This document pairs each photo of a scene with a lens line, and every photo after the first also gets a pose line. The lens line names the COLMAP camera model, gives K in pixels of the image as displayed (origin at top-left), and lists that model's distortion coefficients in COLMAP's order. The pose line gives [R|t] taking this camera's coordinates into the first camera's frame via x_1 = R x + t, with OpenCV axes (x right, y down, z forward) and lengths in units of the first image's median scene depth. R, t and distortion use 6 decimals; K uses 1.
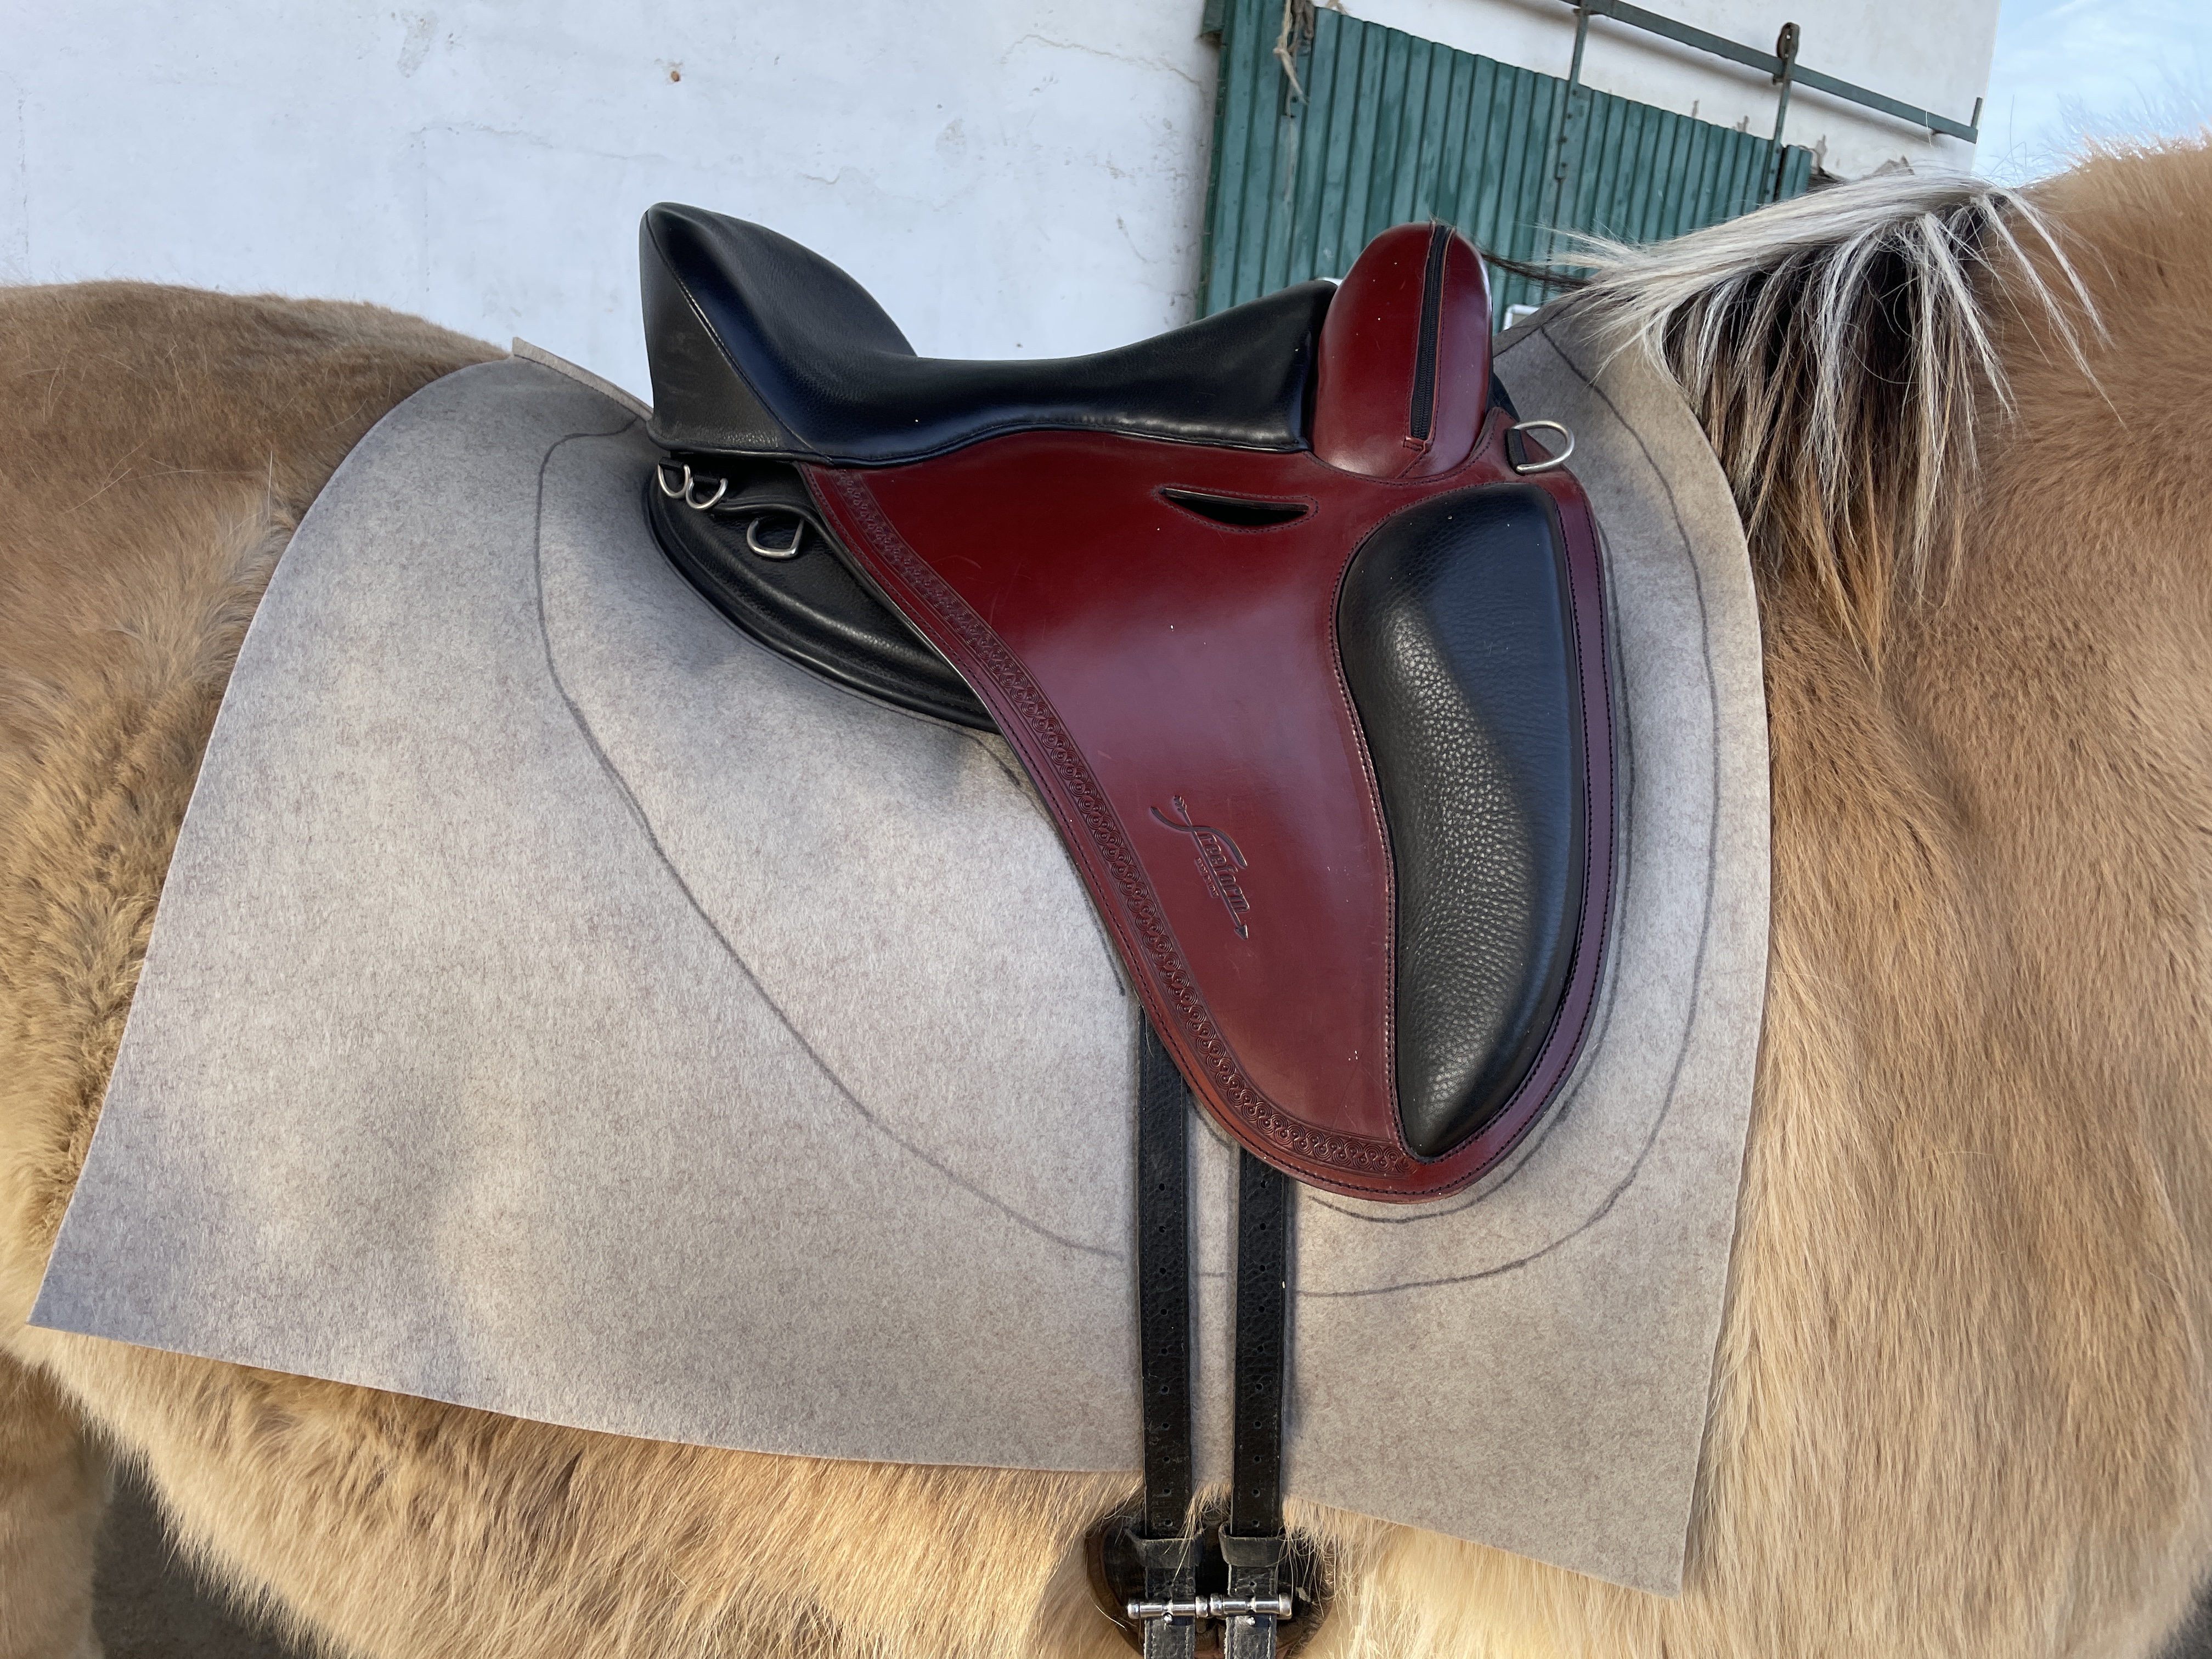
lens RADIAL K [[1631.1, 0, 1105.5], [0, 1631.1, 834.5], [0, 0, 1]] dist [0.046848, -0.075309]
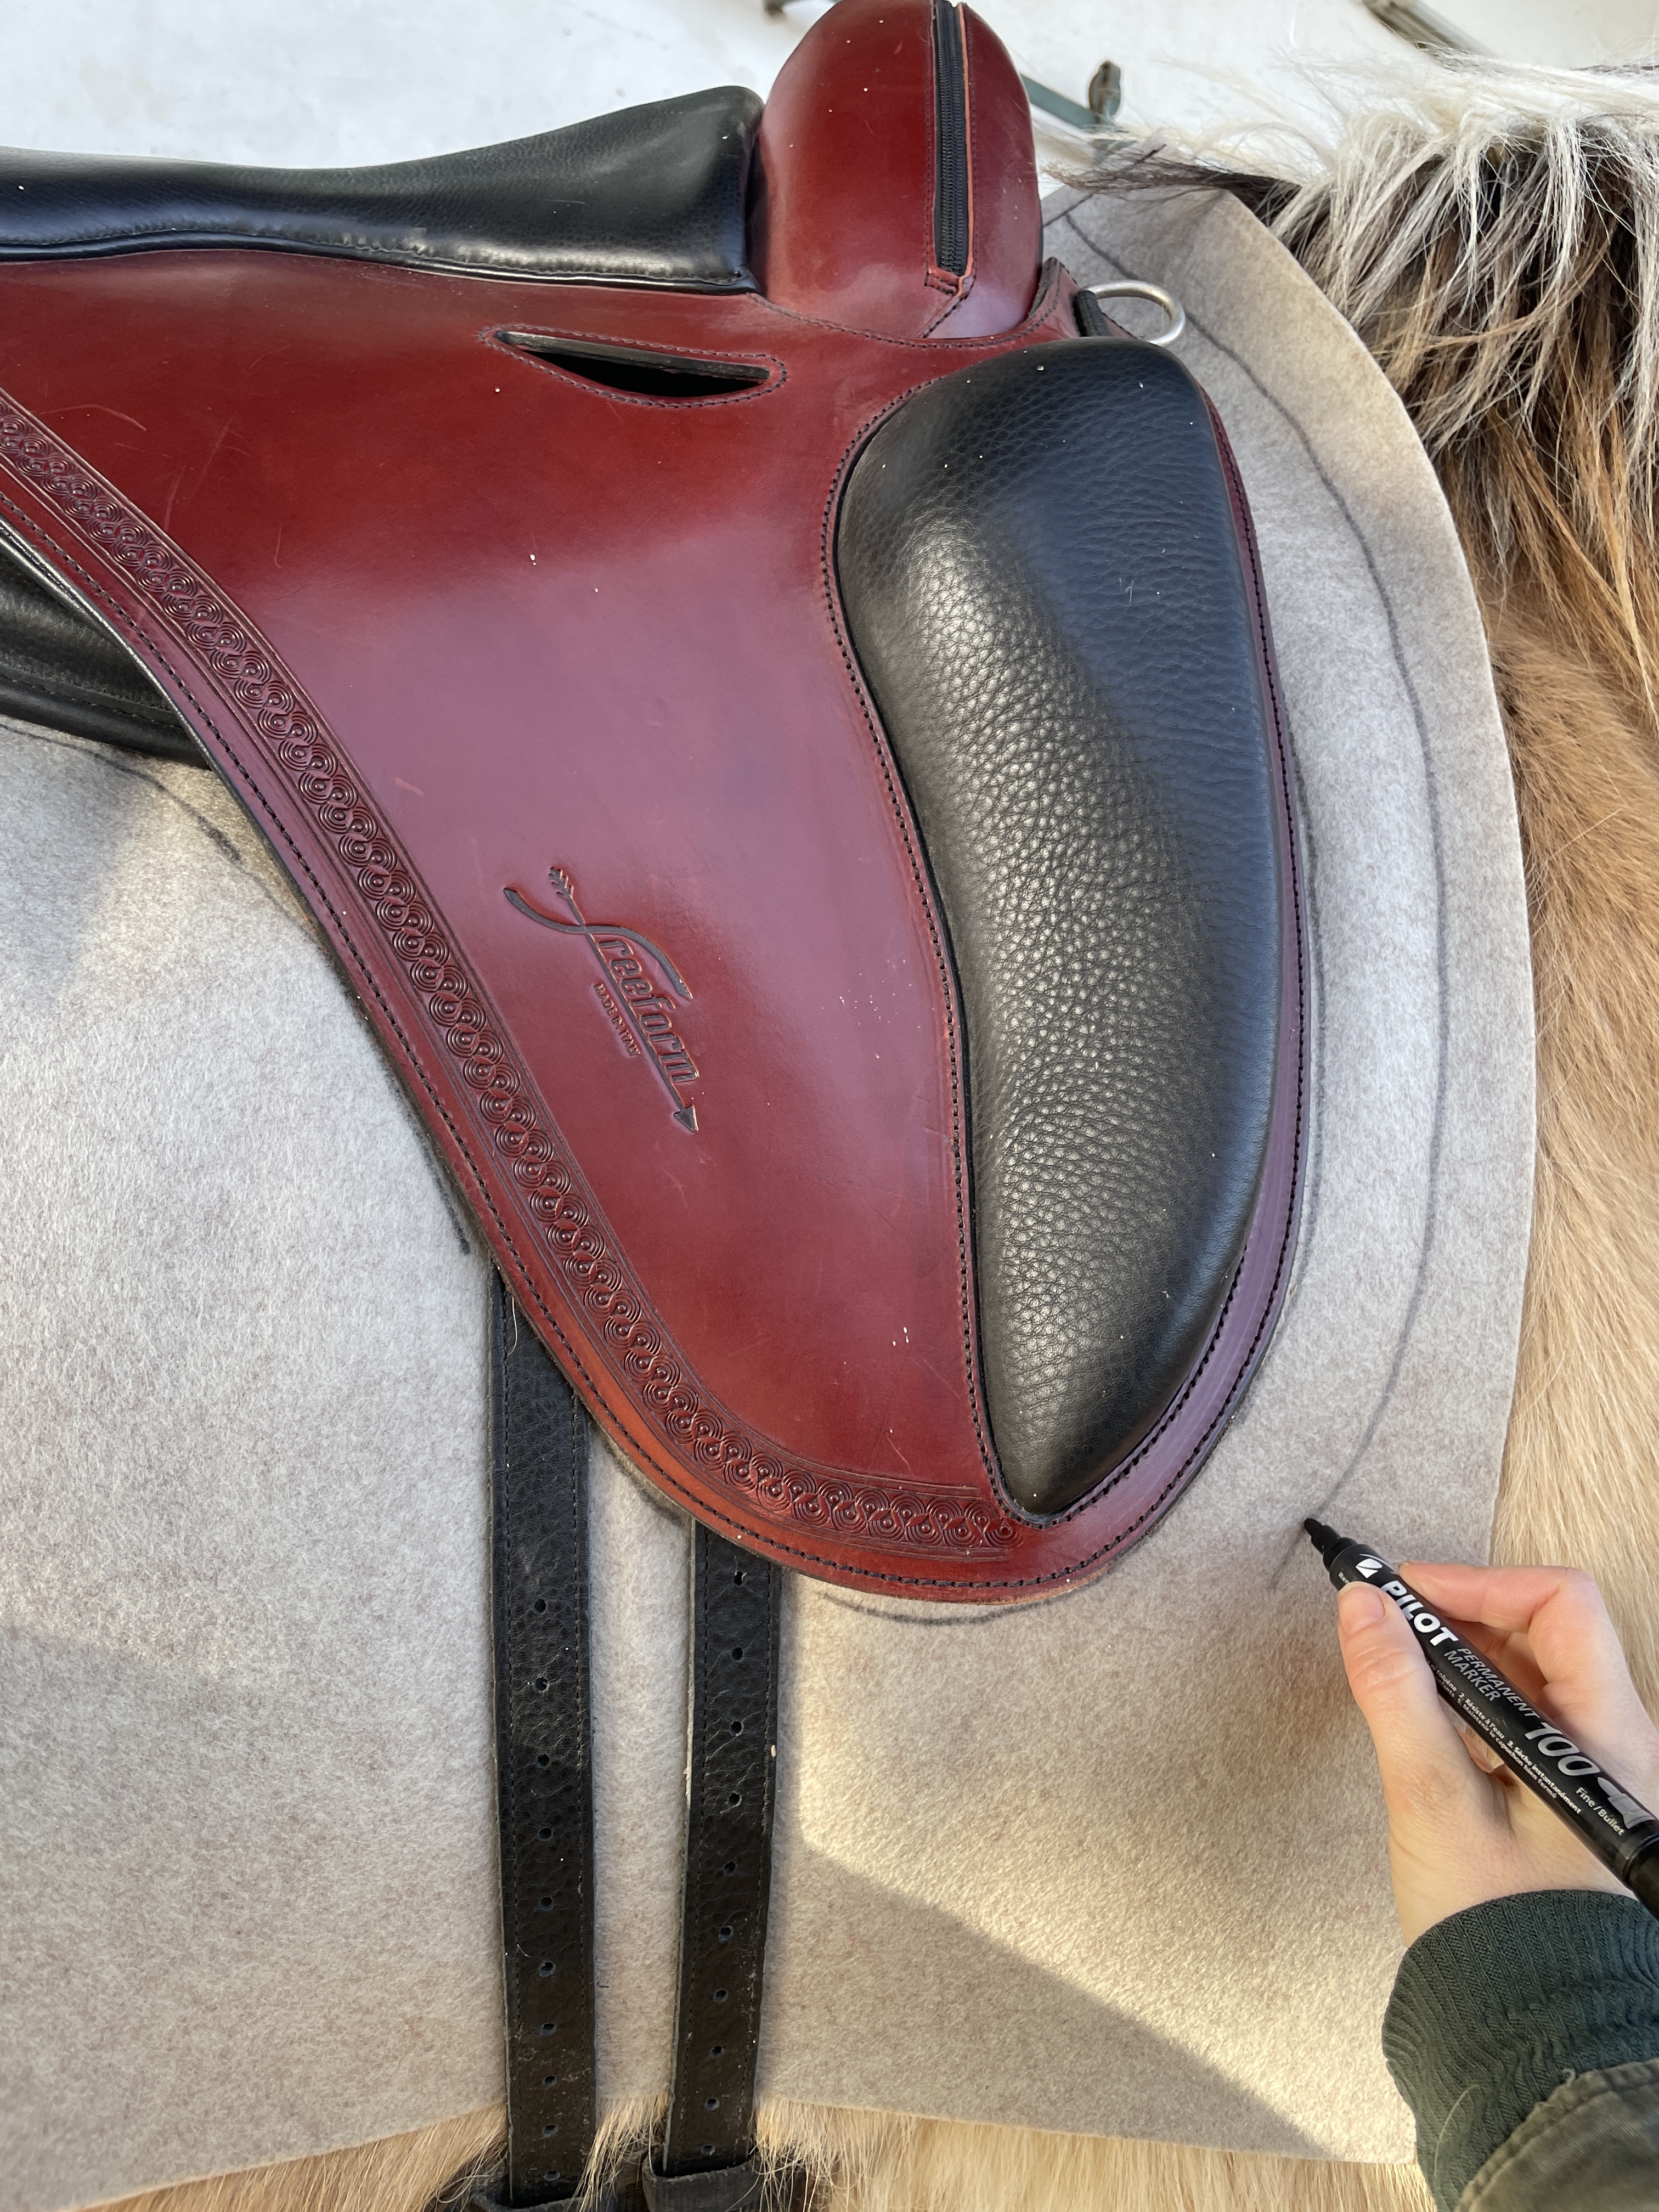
lens RADIAL K [[1631.1, 0, 844.2], [0, 1631.1, 1147.7], [0, 0, 1]] dist [0.046848, -0.075309]
pose [[0.954345, -0.036315, 0.296490, -0.029527], [0.029629, 0.999196, 0.027012, 0.053782], [-0.297232, -0.016994, 0.954654, 0.469446]]
